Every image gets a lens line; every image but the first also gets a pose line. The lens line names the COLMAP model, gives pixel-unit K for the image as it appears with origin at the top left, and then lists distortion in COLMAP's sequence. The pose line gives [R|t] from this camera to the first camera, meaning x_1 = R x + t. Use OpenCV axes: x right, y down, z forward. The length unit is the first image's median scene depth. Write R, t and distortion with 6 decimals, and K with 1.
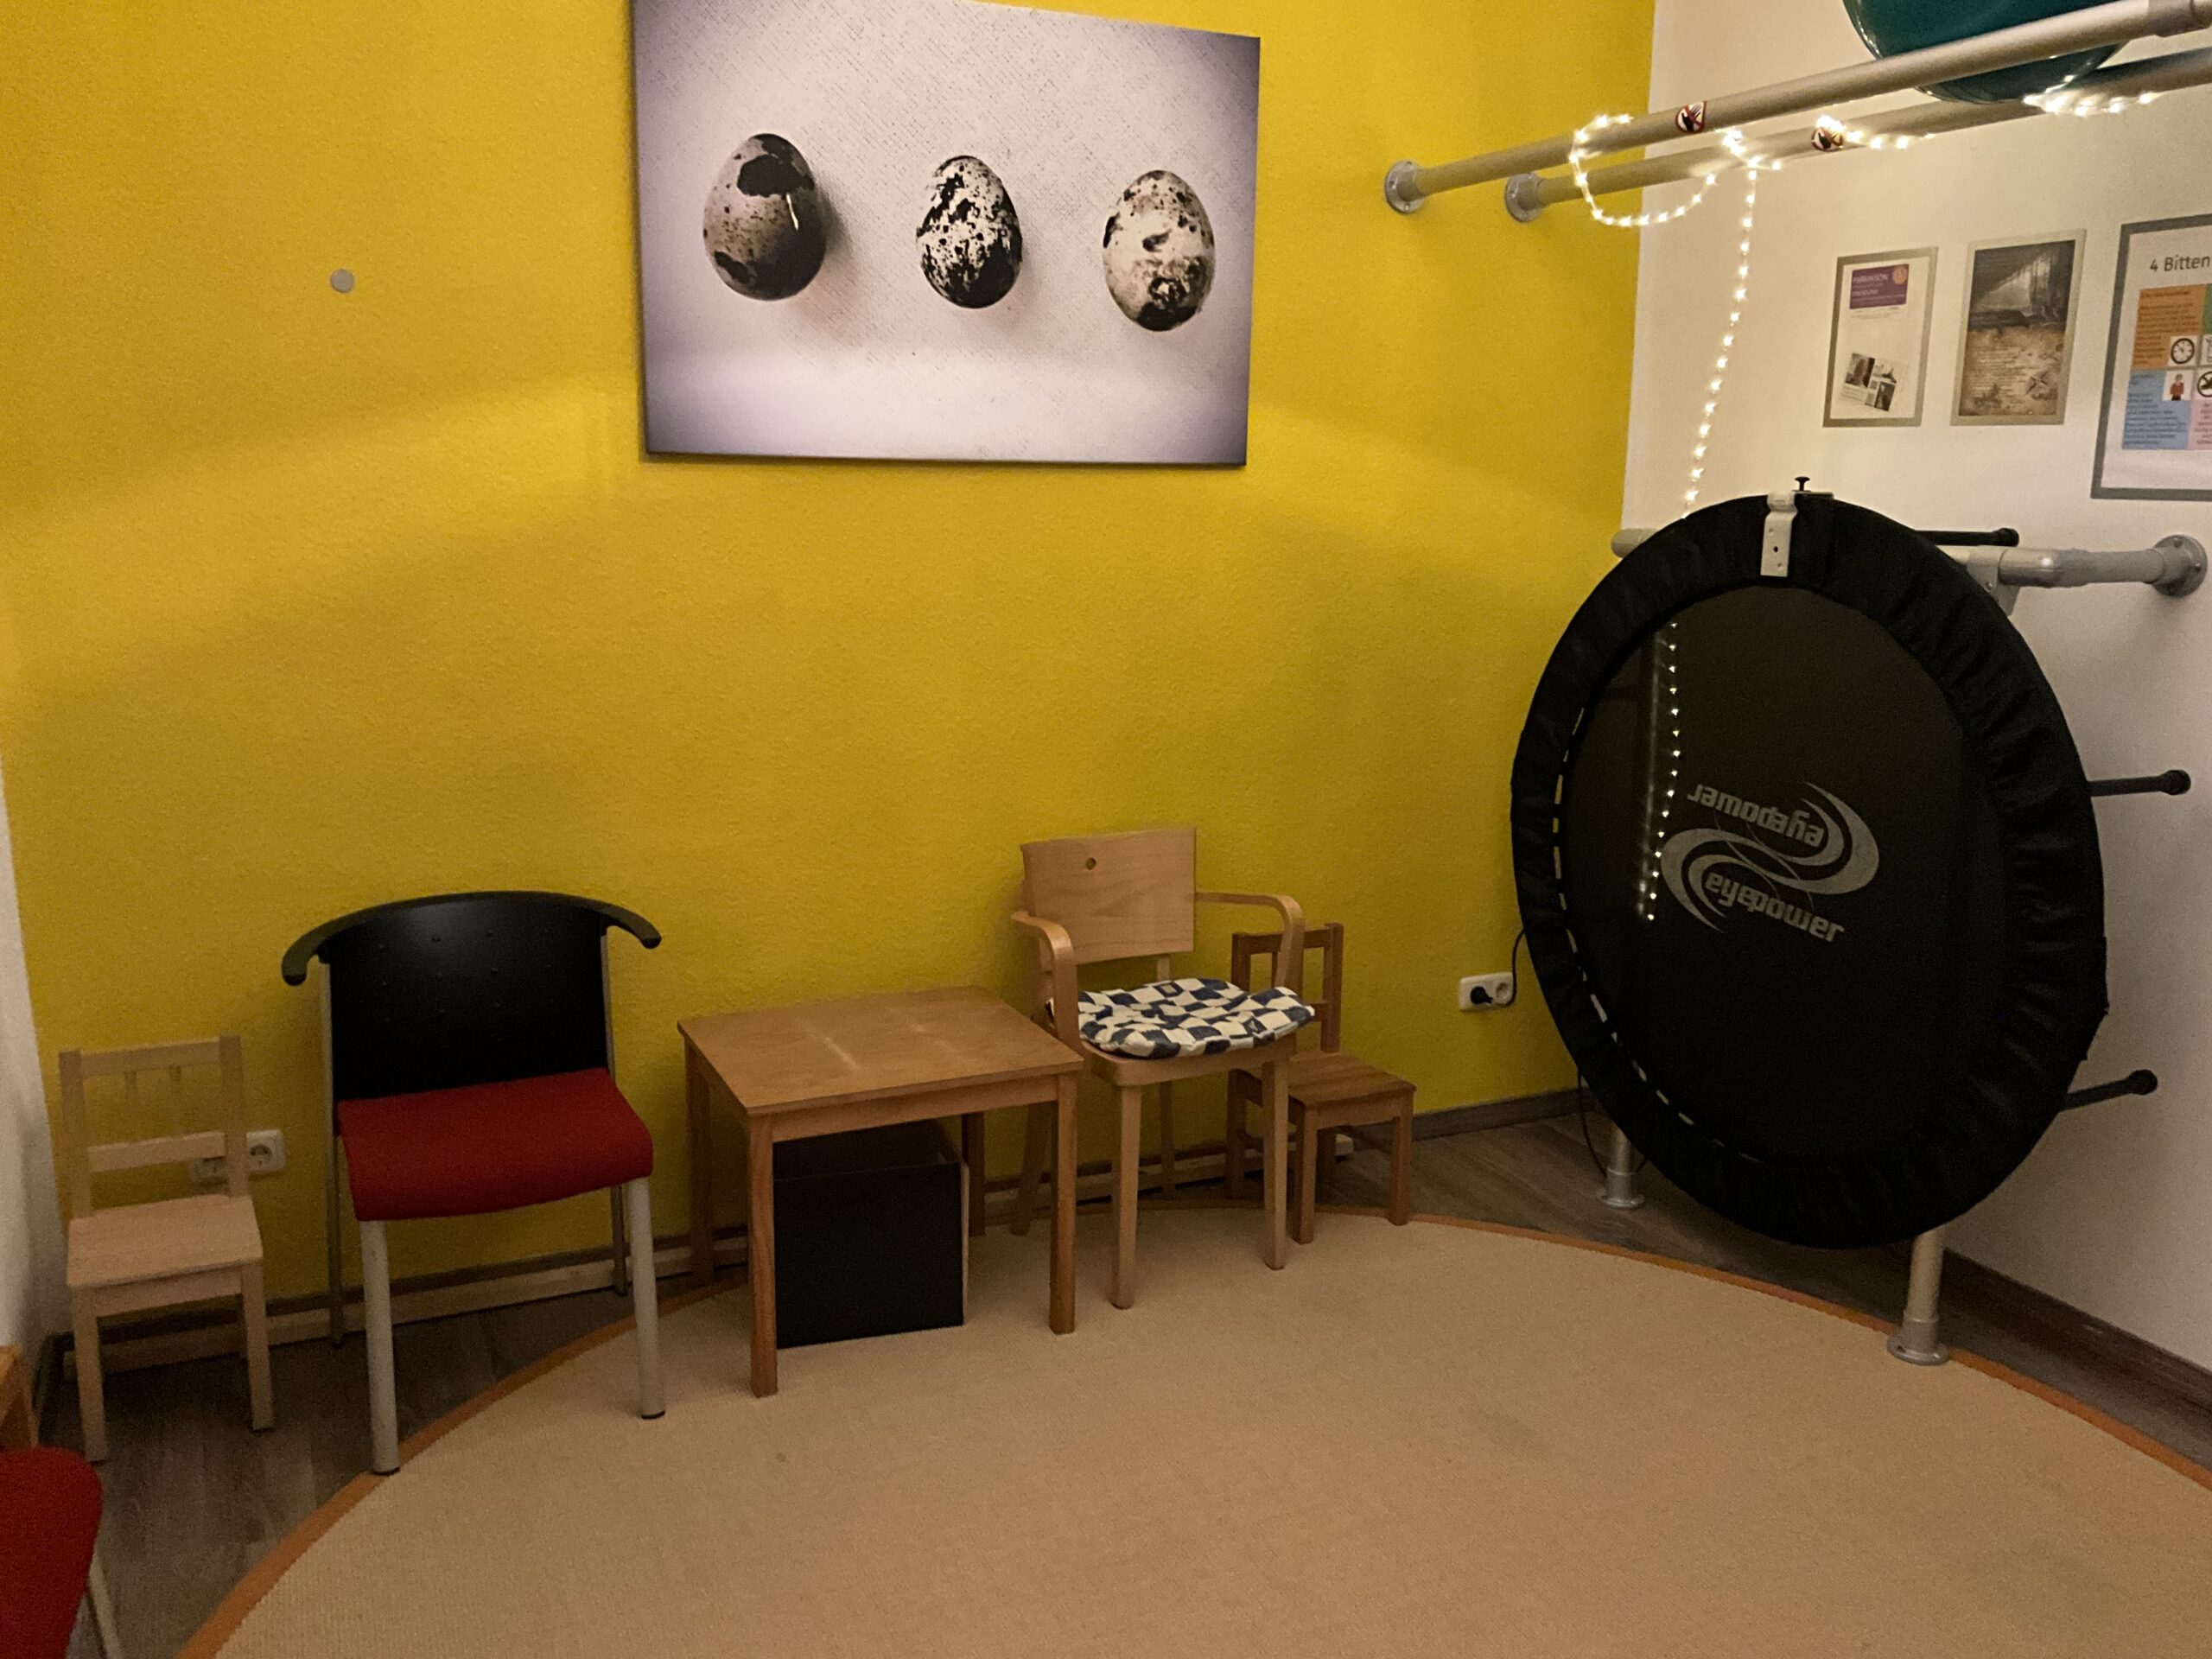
lens RADIAL K [[1856.6, 0, 1088.7], [0, 1856.6, 881.4], [0, 0, 1]] dist [0.035038, -0.026199]
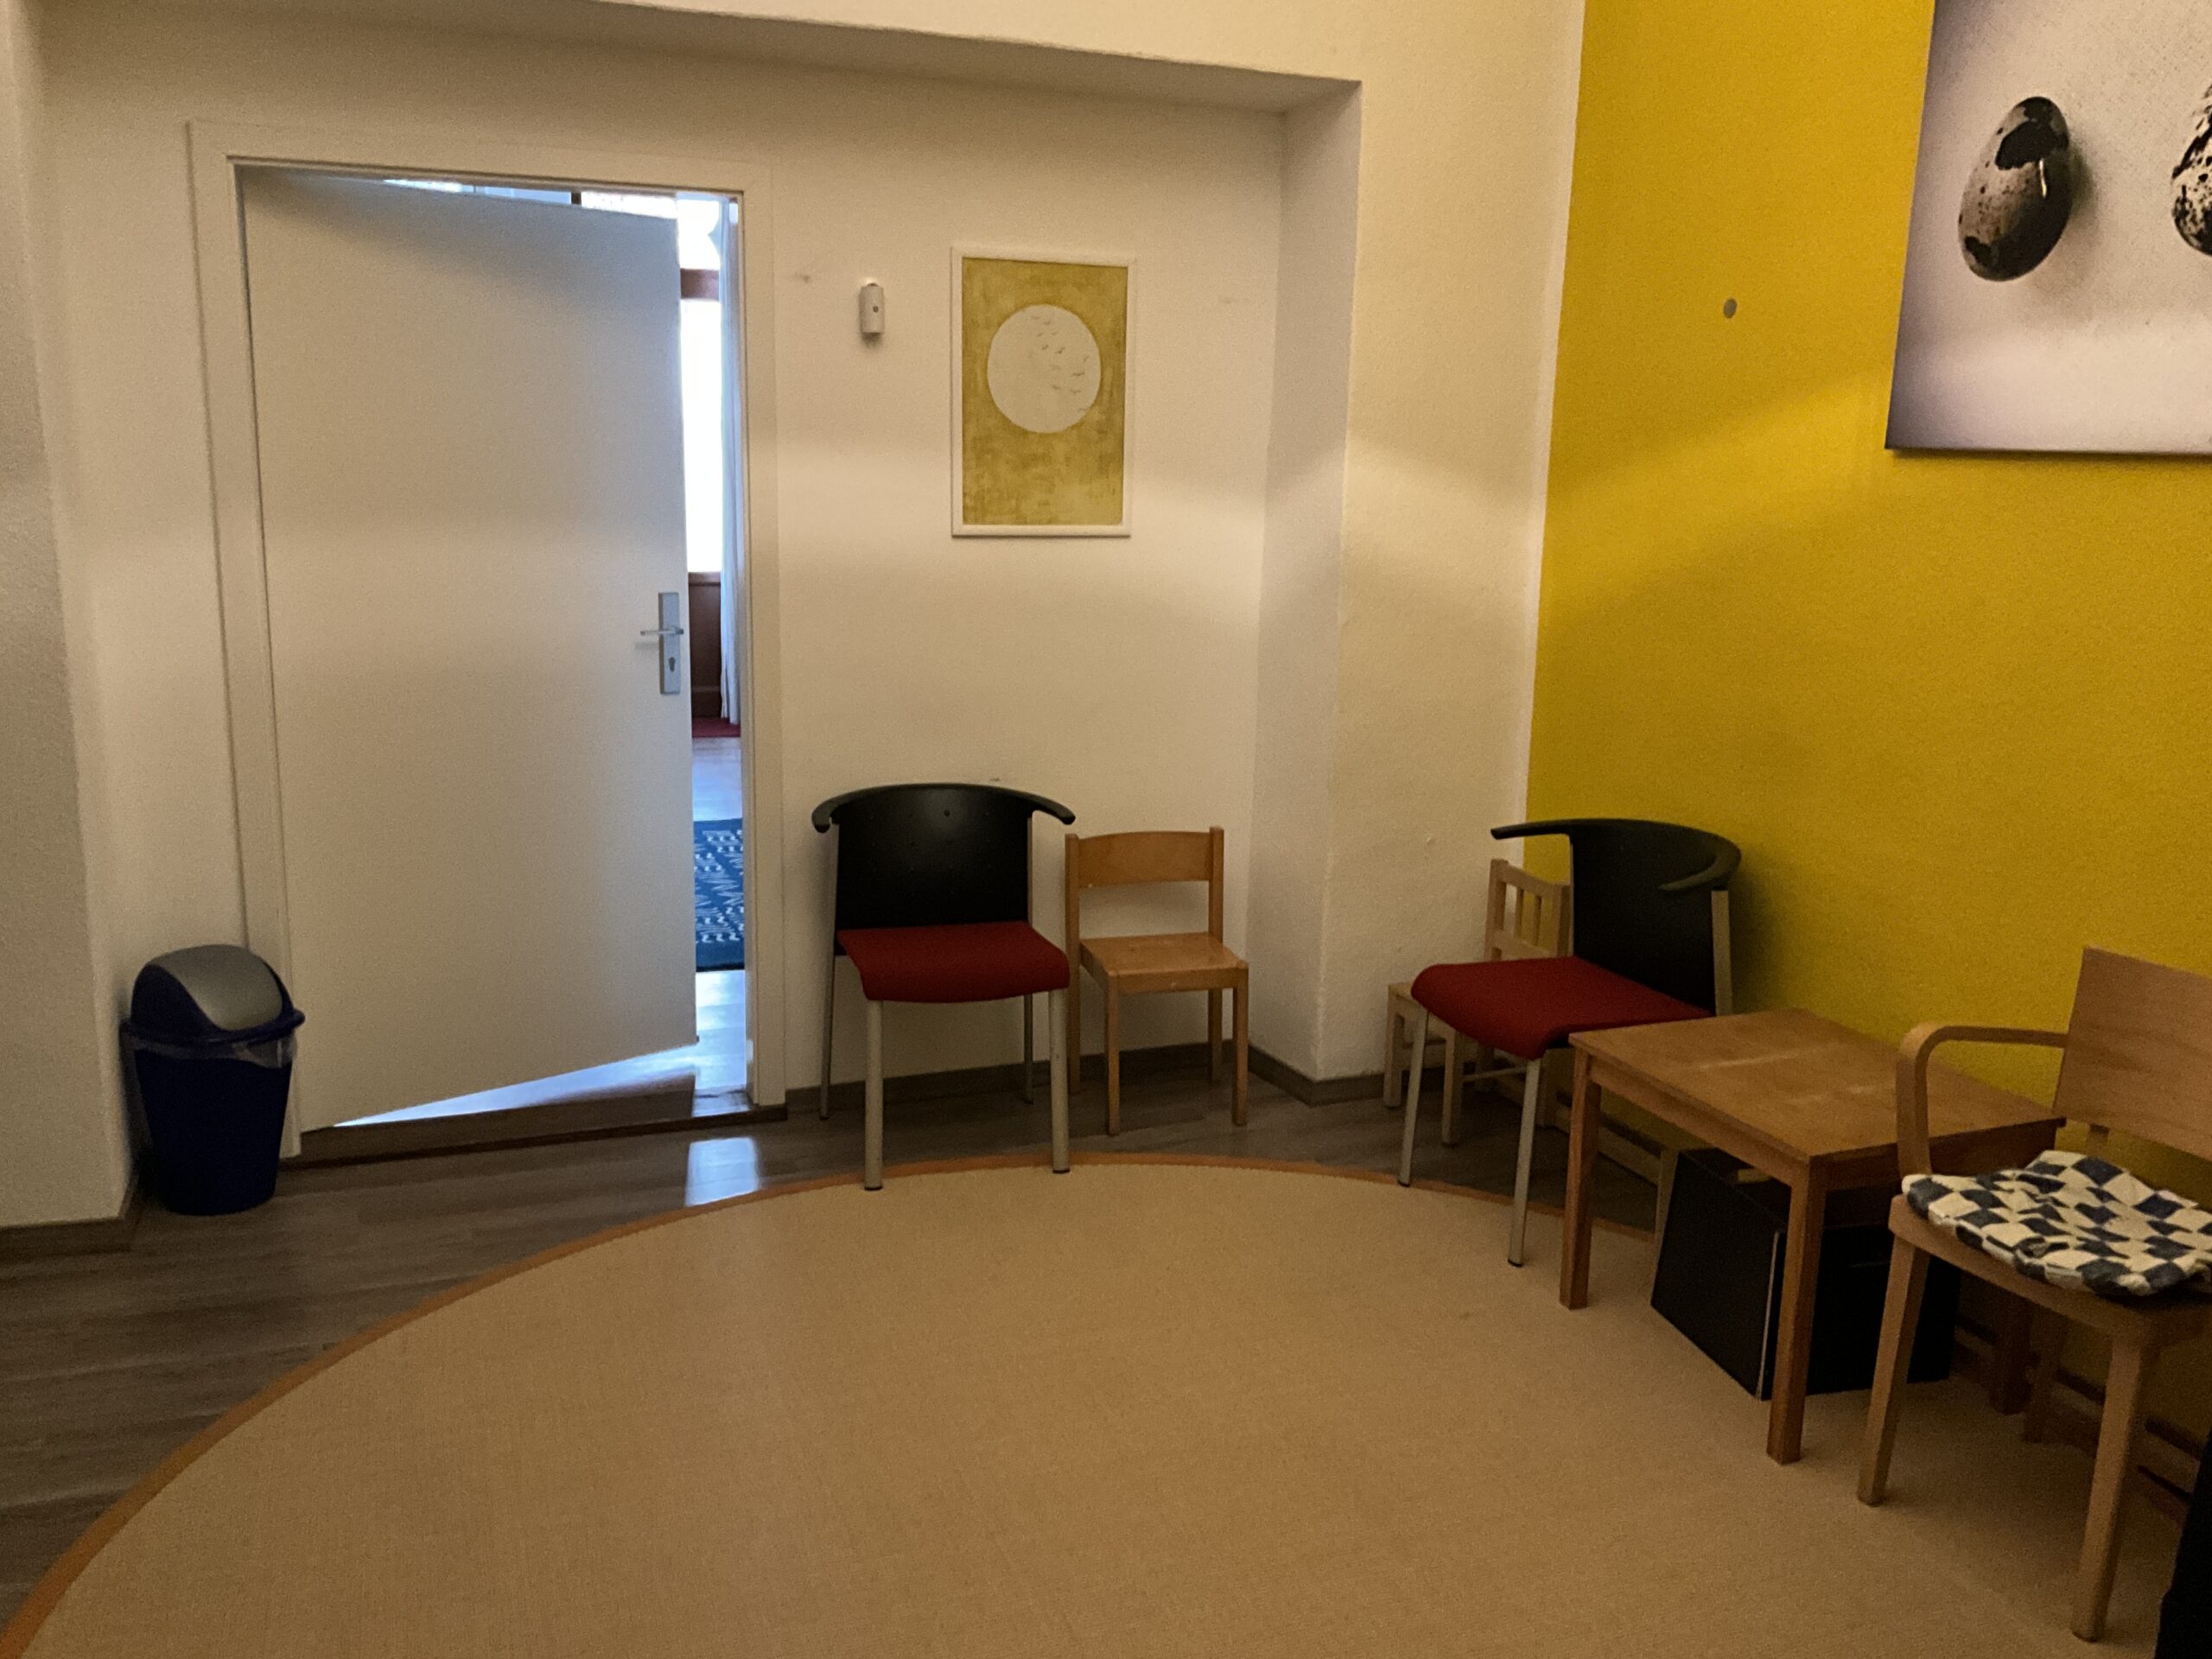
lens RADIAL K [[1856.6, 0, 1103.0], [0, 1856.6, 829.1], [0, 0, 1]] dist [0.035038, -0.026199]
pose [[-0.073231, 0.189575, -0.979132, 0.813867], [-0.238116, 0.950051, 0.201754, -0.137263], [0.968472, 0.247921, -0.024433, 0.665663]]
